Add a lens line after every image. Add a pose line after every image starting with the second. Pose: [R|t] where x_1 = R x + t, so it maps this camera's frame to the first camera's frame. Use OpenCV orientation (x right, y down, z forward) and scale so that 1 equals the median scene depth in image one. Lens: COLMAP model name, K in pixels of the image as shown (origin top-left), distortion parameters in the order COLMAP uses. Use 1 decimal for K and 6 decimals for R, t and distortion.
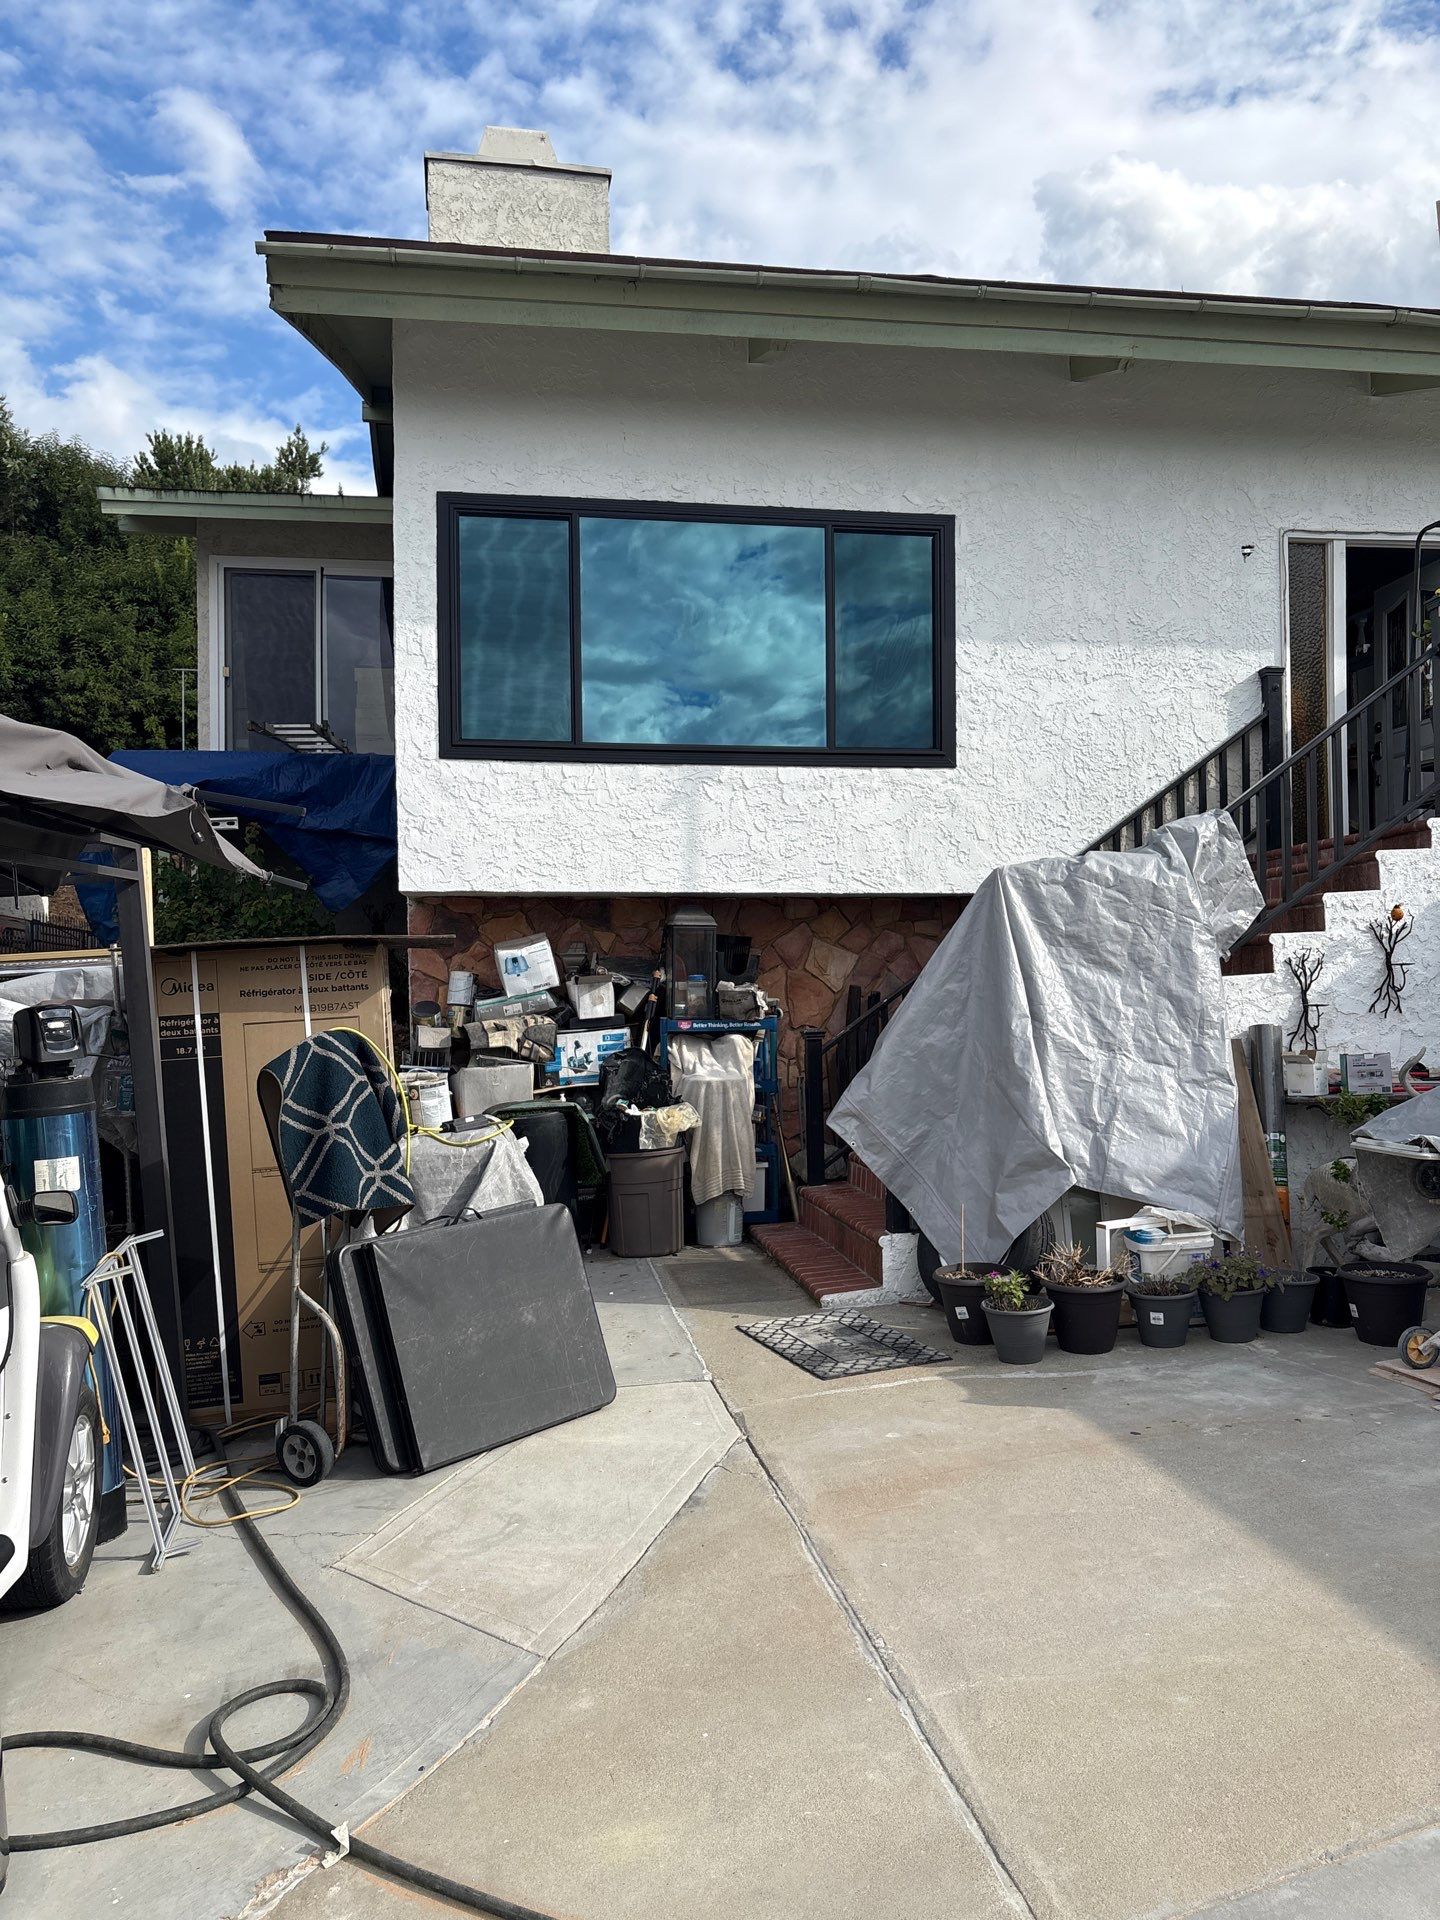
lens RADIAL K [[1436.6, 0, 724.5], [0, 1436.6, 973.9], [0, 0, 1]] dist [0.038508, -0.048582]
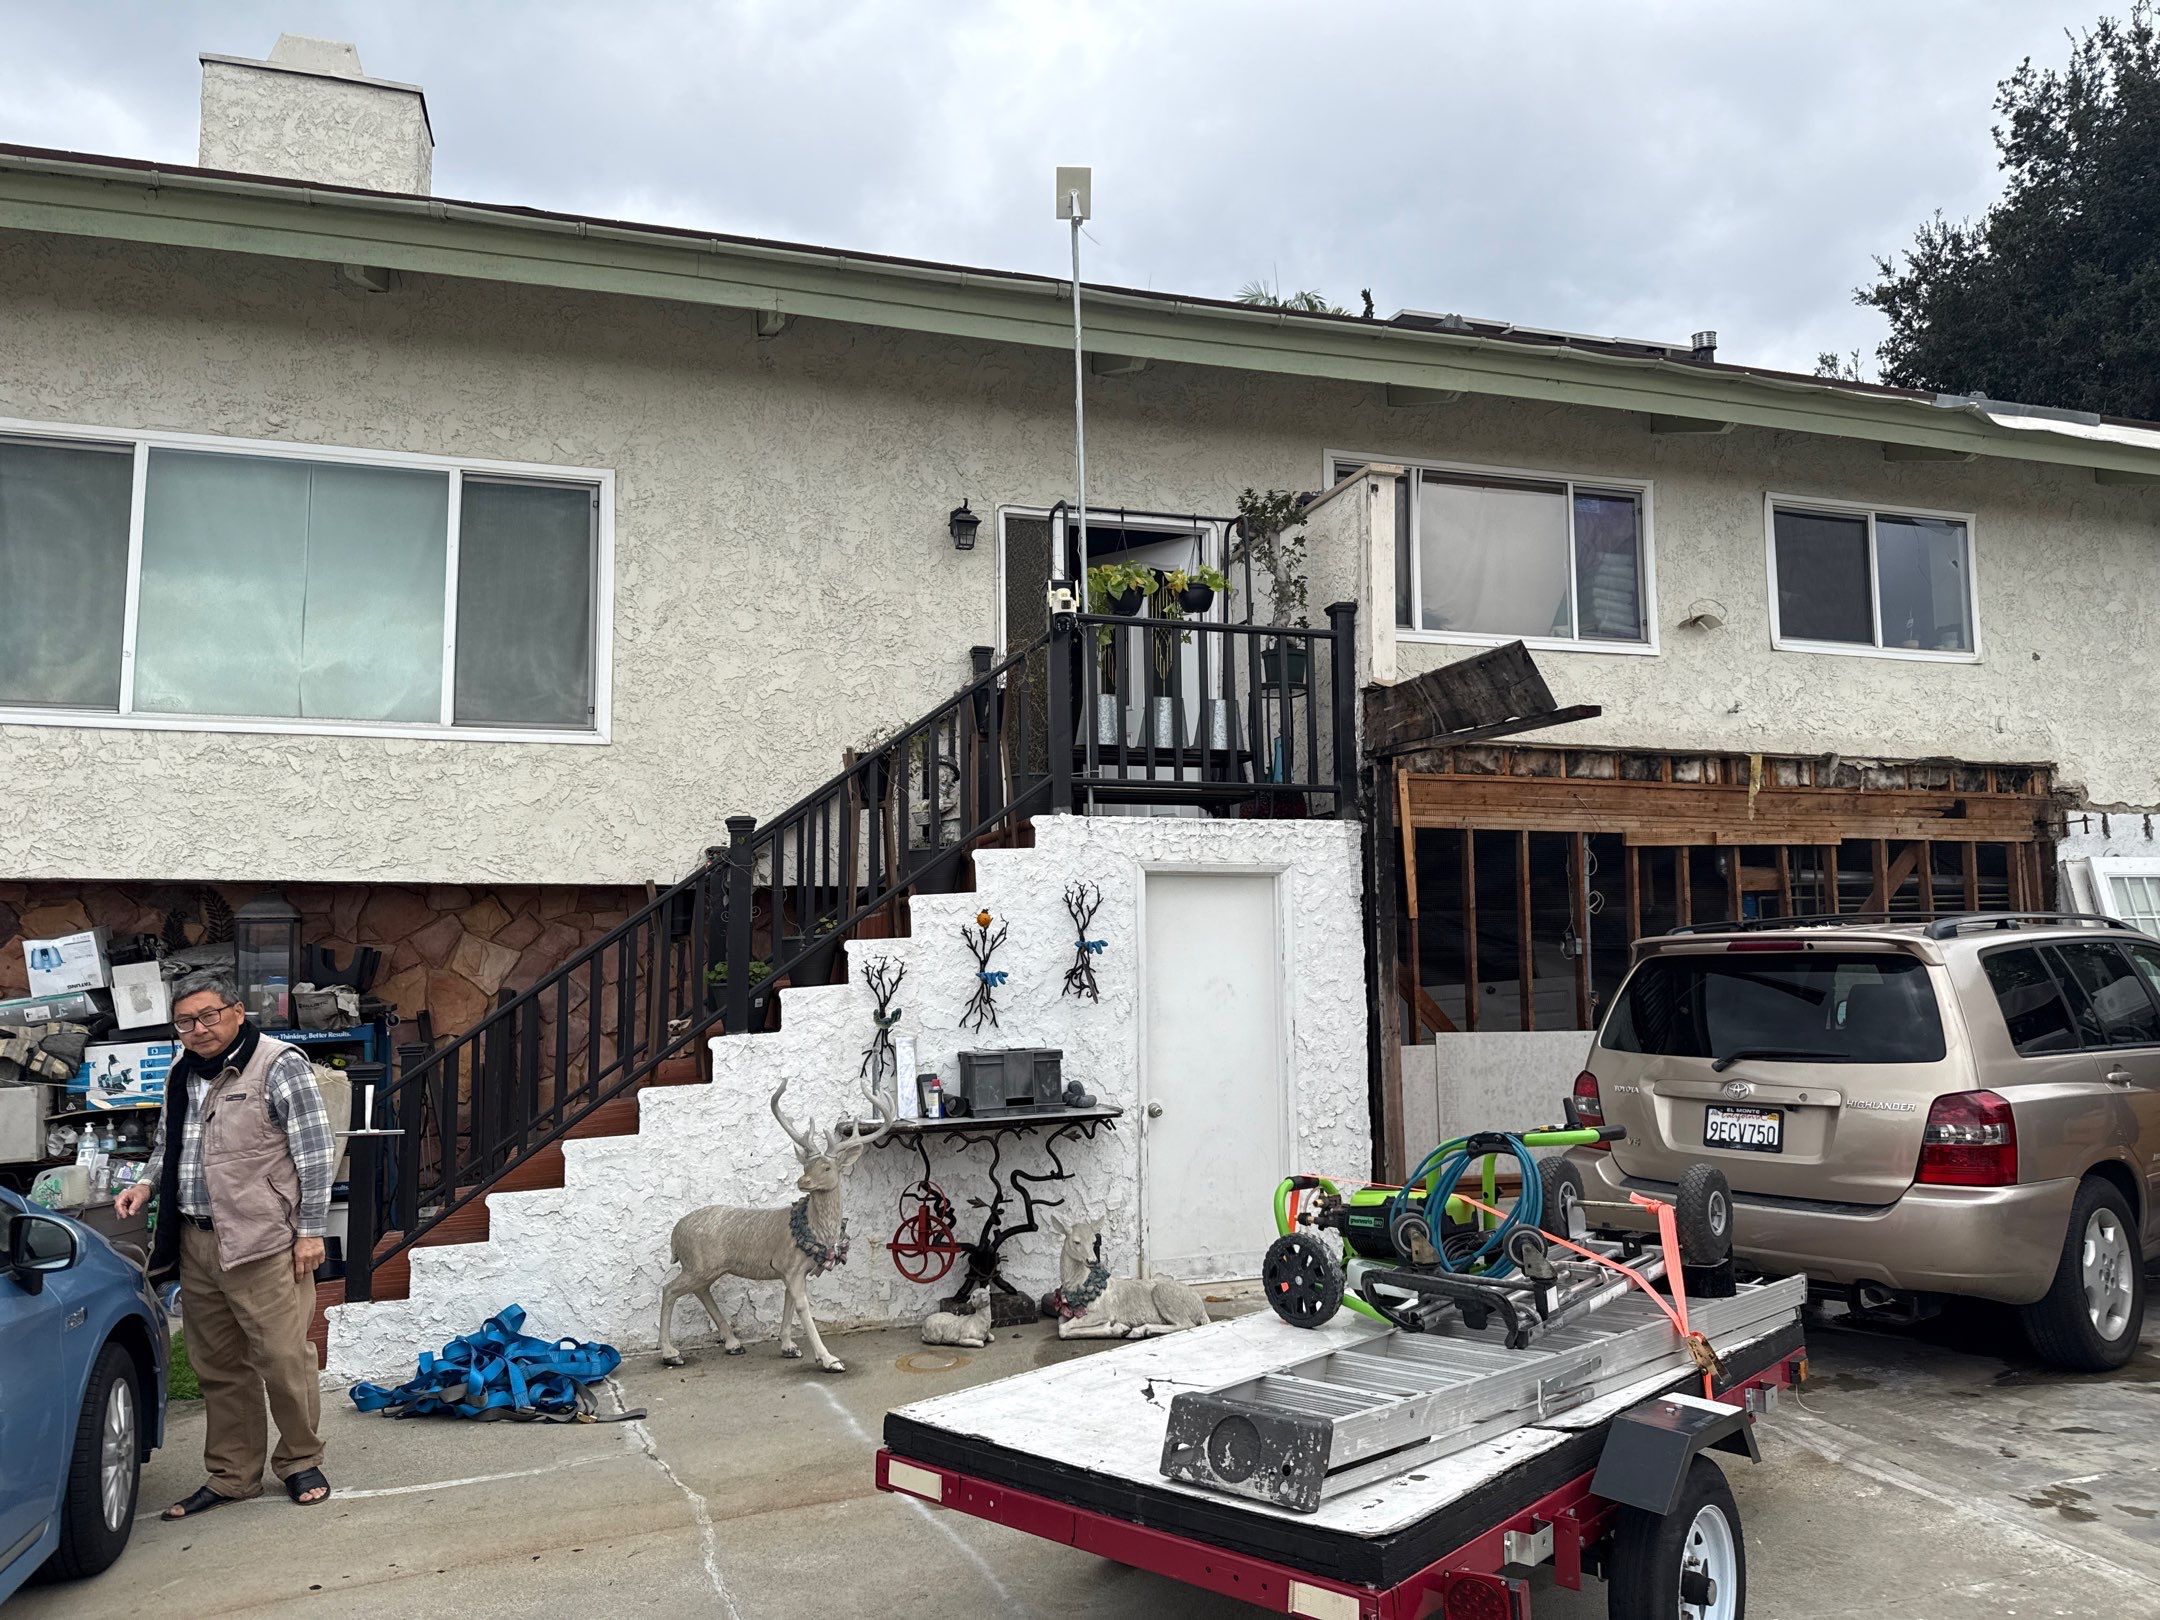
lens RADIAL K [[1486.5, 0, 1079.8], [0, 1486.5, 826.4], [0, 0, 1]] dist [0.078638, -0.093790]
pose [[0.992163, 0.018465, 0.123578, 0.404435], [-0.009176, 0.997117, -0.075322, -0.029552], [-0.124613, 0.073598, 0.989472, 0.052472]]
